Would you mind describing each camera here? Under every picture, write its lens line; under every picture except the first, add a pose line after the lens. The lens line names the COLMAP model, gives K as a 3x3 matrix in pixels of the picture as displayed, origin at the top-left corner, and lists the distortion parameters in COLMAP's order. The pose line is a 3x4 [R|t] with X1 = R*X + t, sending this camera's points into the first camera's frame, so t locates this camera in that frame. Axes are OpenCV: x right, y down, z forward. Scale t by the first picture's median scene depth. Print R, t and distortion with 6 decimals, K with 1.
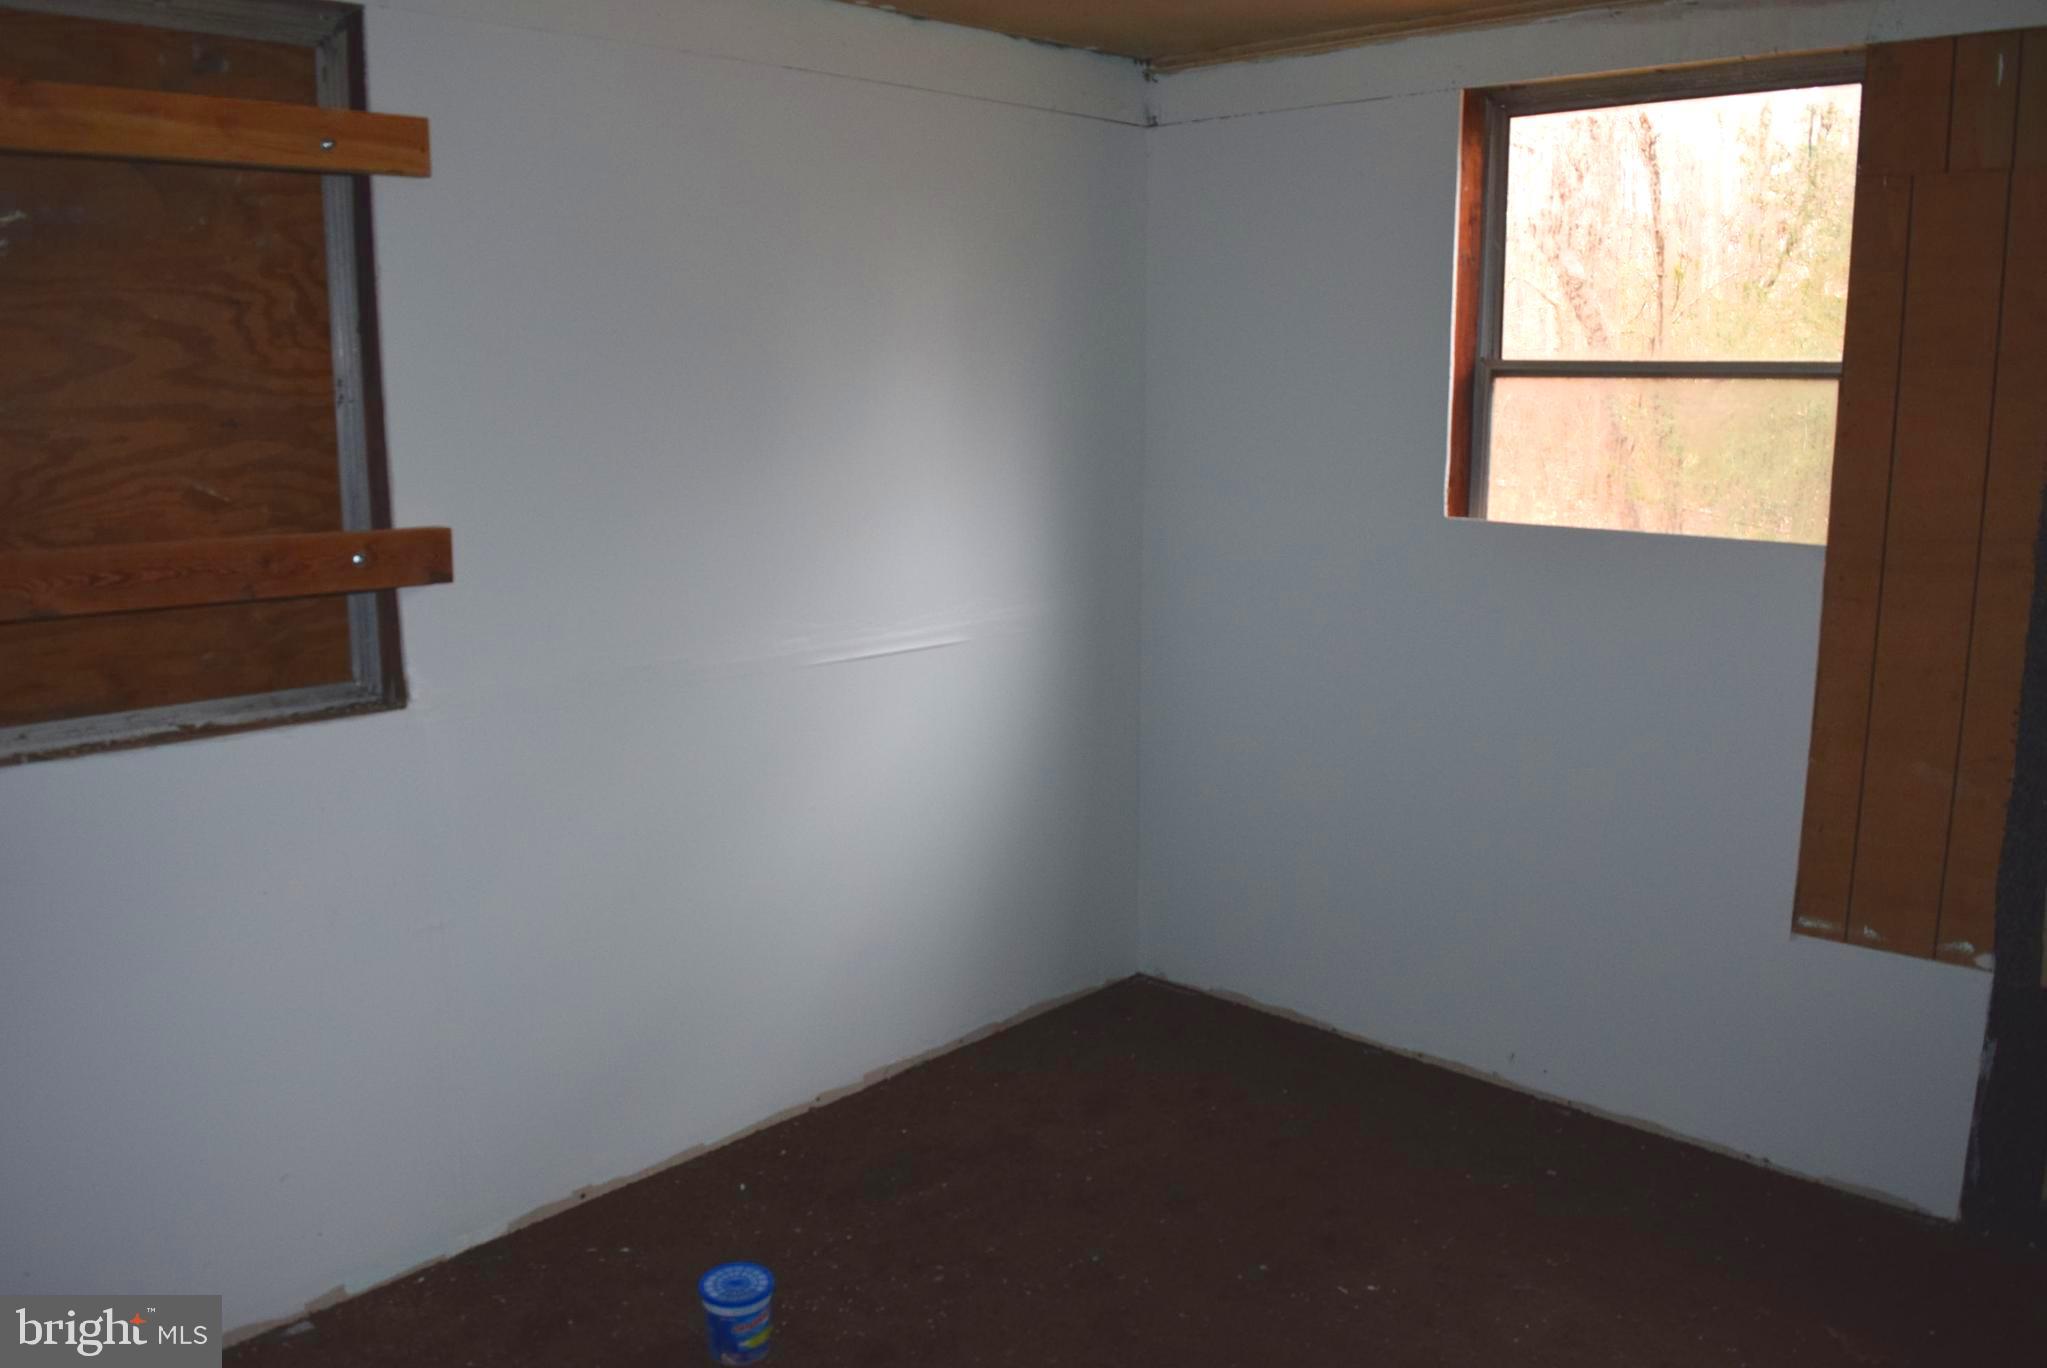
lens RADIAL K [[1595.0, 0, 1016.9], [0, 1595.0, 682.7], [0, 0, 1]] dist [-0.096833, 0.018632]
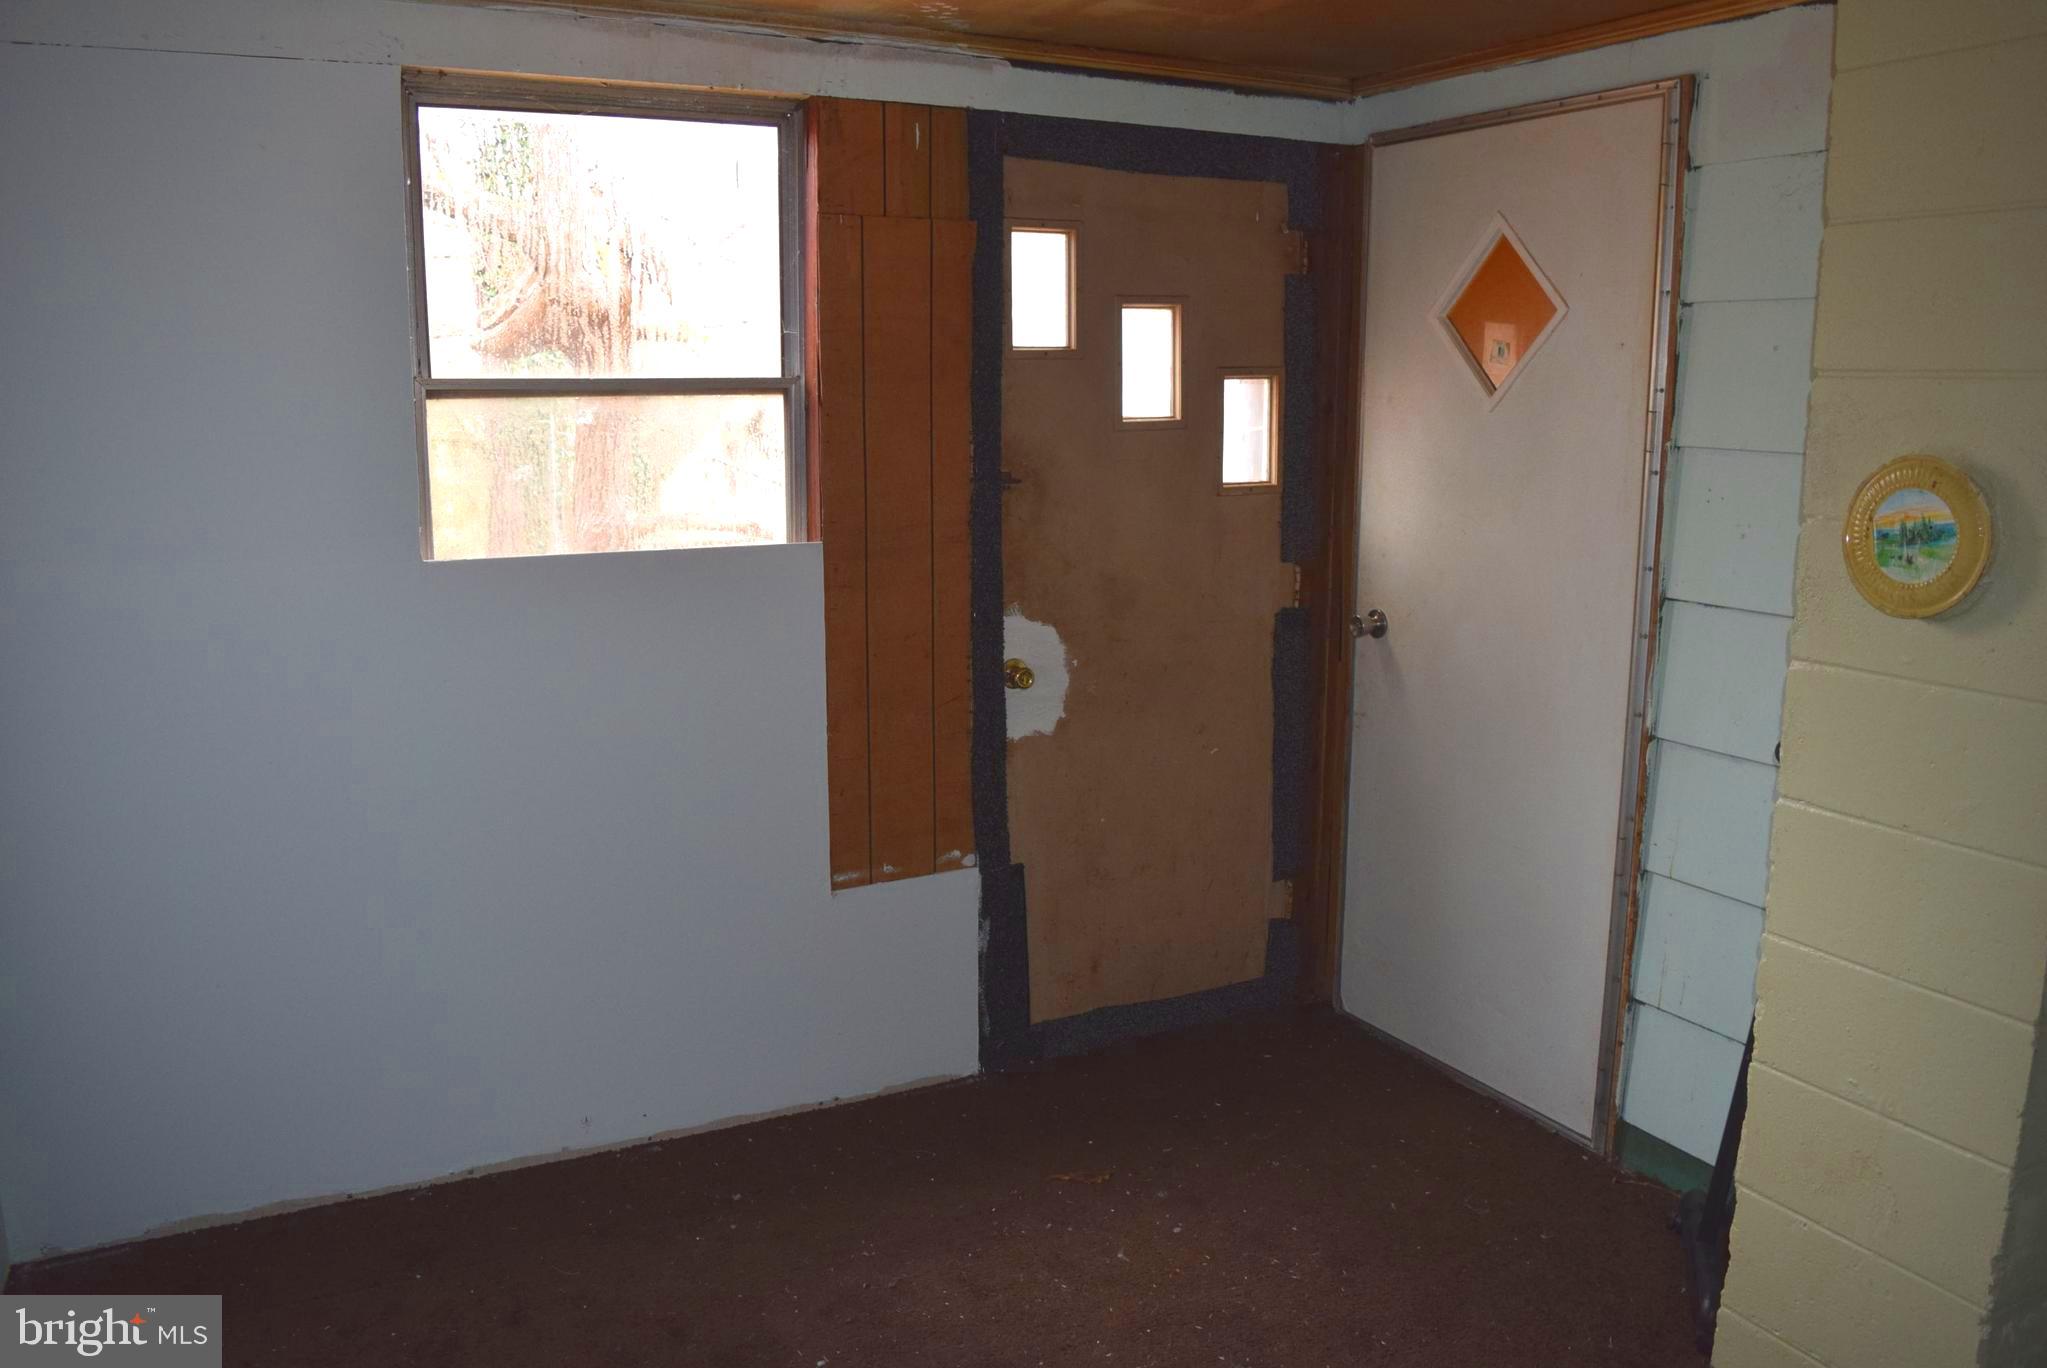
lens RADIAL K [[1595.0, 0, 1019.2], [0, 1595.0, 687.8], [0, 0, 1]] dist [-0.096833, 0.018632]
pose [[0.339919, -0.169960, 0.924969, -0.485260], [0.177348, 0.977473, 0.114433, -0.088021], [-0.923581, 0.125144, 0.362404, 0.450219]]
